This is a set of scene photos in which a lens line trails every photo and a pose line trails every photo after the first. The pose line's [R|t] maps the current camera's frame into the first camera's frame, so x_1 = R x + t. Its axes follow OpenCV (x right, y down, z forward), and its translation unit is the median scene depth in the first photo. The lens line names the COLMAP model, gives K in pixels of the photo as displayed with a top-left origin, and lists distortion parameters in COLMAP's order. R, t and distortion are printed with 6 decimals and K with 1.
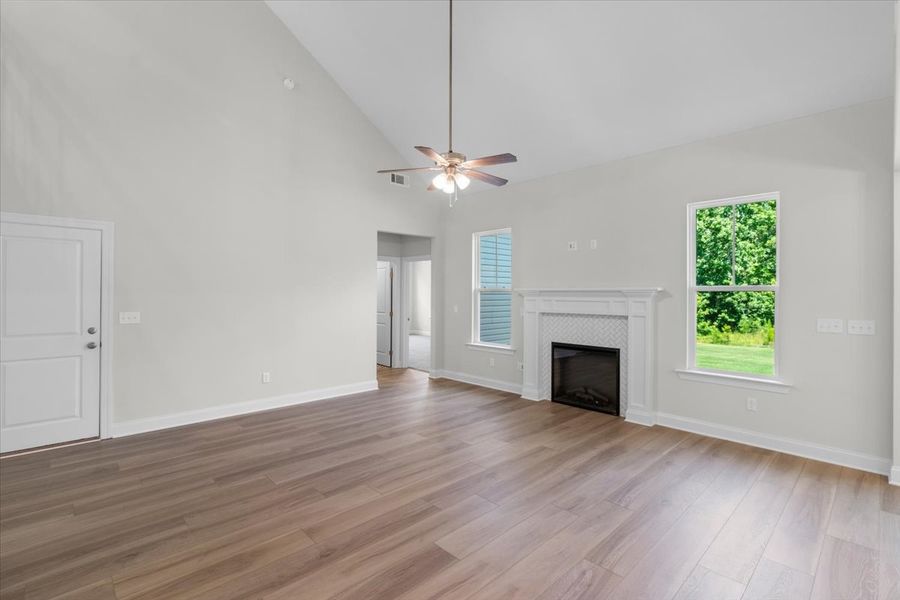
lens RADIAL K [[417.8, 0, 448.5], [0, 417.8, 294.8], [0, 0, 1]] dist [0.000311, 0.000326]
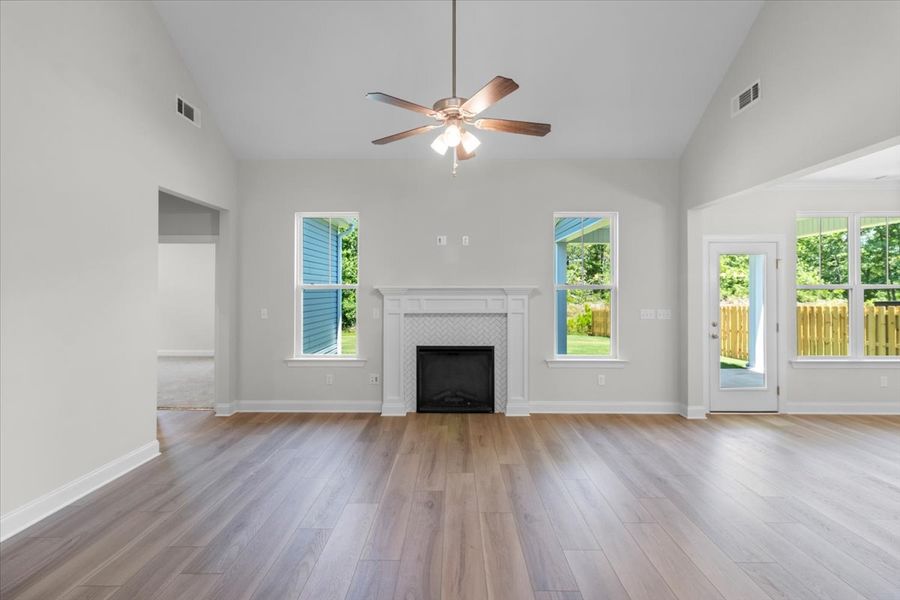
lens RADIAL K [[417.8, 0, 448.5], [0, 417.8, 294.8], [0, 0, 1]] dist [0.000311, 0.000326]
pose [[0.699477, -0.010847, 0.714573, -0.370166], [0.006645, 0.999940, 0.008674, -0.004394], [-0.714624, -0.001319, 0.699508, 0.353741]]
